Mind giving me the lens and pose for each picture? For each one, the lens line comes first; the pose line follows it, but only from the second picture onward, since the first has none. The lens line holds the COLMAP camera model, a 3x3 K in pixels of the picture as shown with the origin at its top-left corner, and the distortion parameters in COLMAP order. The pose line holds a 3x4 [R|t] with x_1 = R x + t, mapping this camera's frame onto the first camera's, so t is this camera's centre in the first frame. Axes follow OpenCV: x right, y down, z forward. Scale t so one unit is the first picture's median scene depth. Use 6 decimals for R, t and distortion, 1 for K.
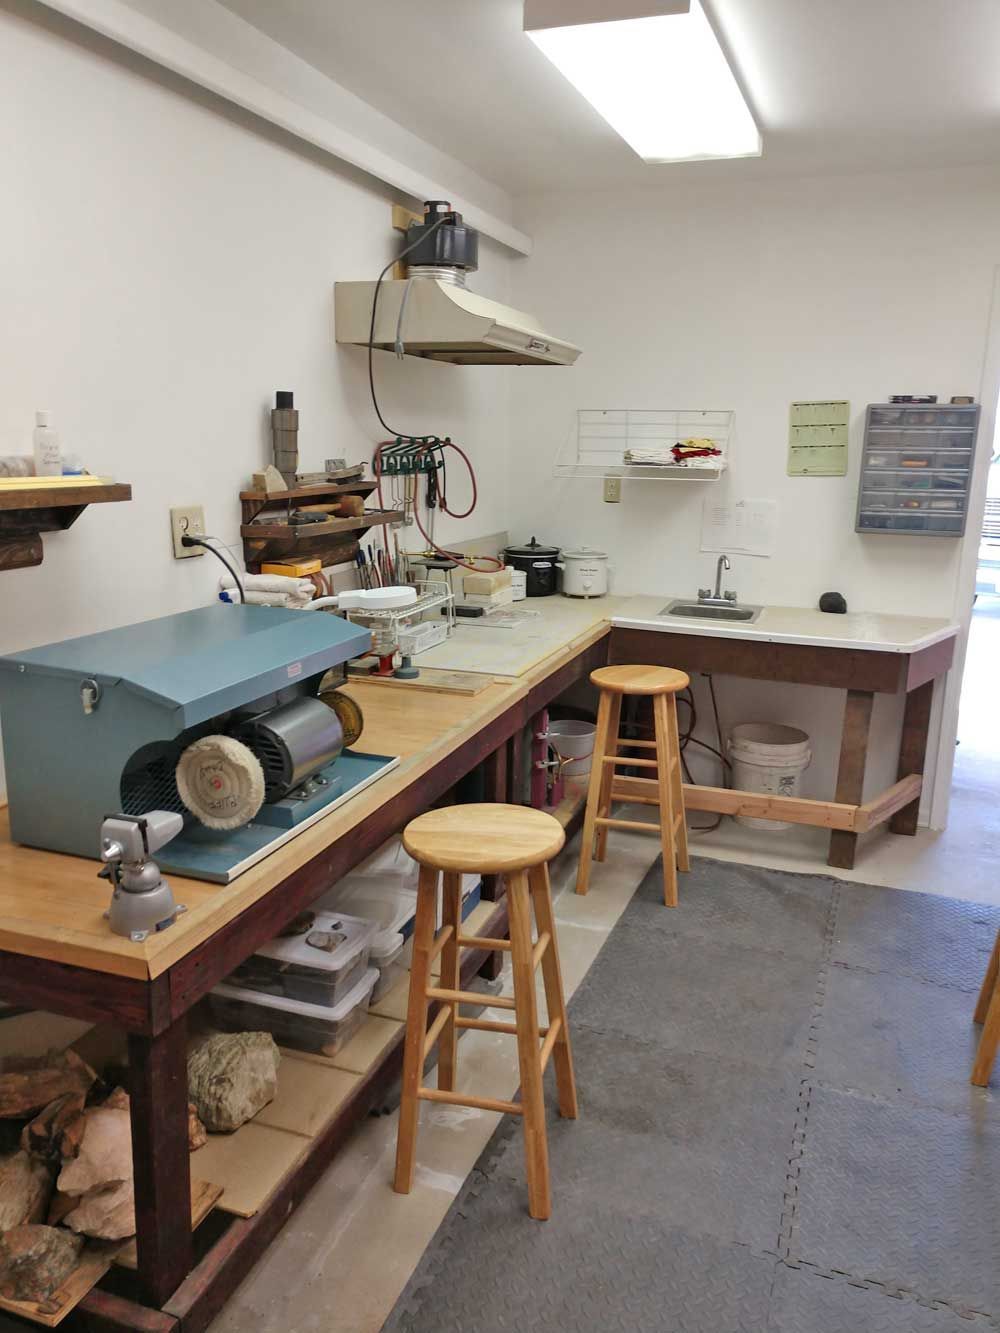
lens RADIAL K [[1032.8, 0, 500.3], [0, 1032.8, 662.5], [0, 0, 1]] dist [0.025949, -0.007420]
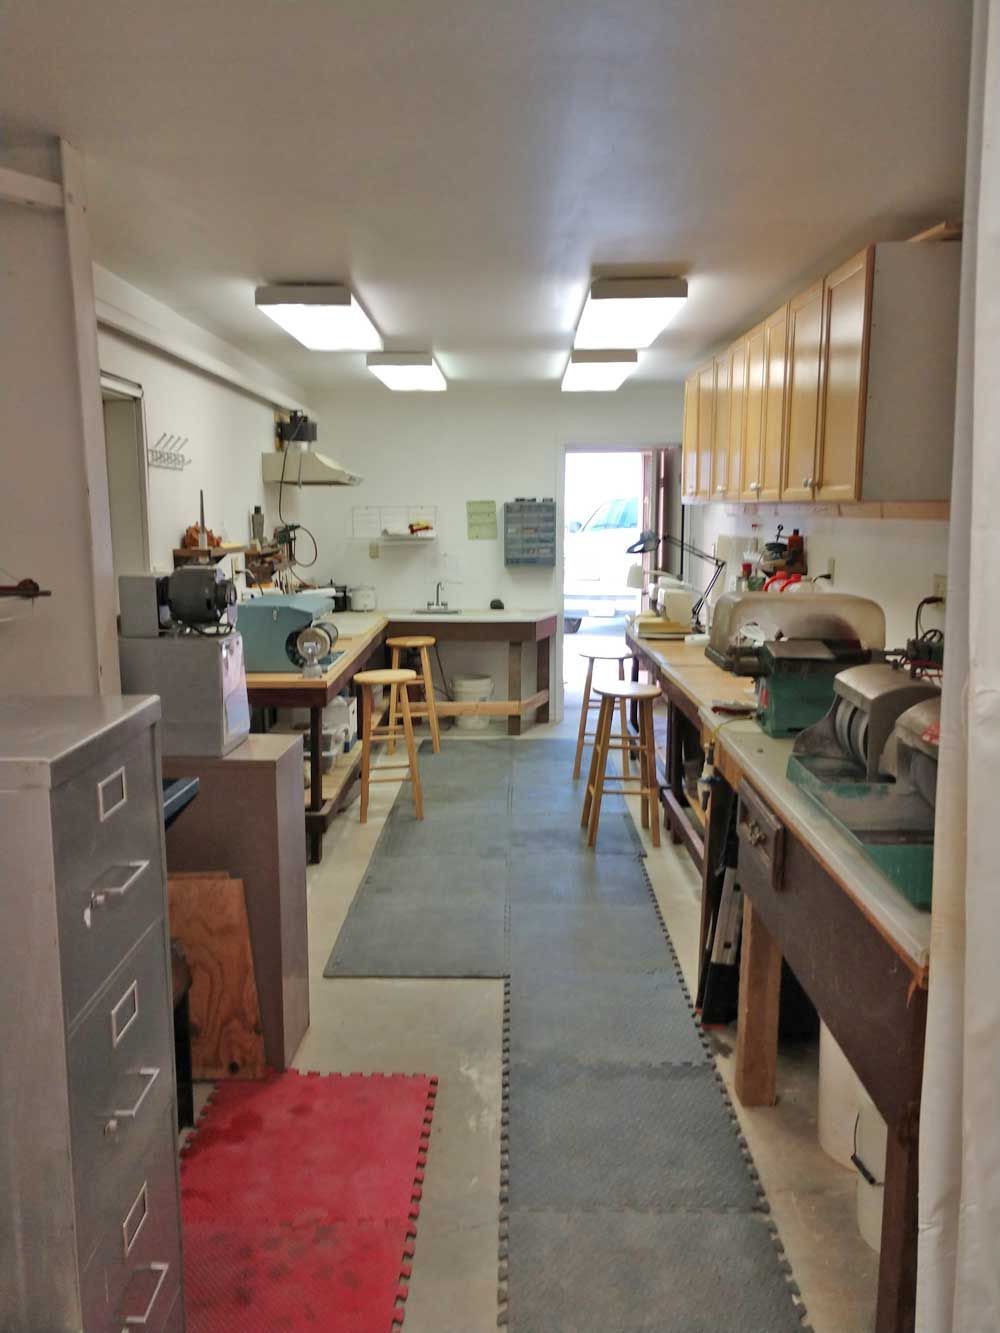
lens RADIAL K [[1032.8, 0, 498.1], [0, 1032.8, 666.2], [0, 0, 1]] dist [0.025949, -0.007420]
pose [[0.943212, -0.072988, 0.324075, -0.324497], [0.095970, 0.993836, -0.055488, 0.173103], [-0.318028, 0.083438, 0.944403, -0.847057]]
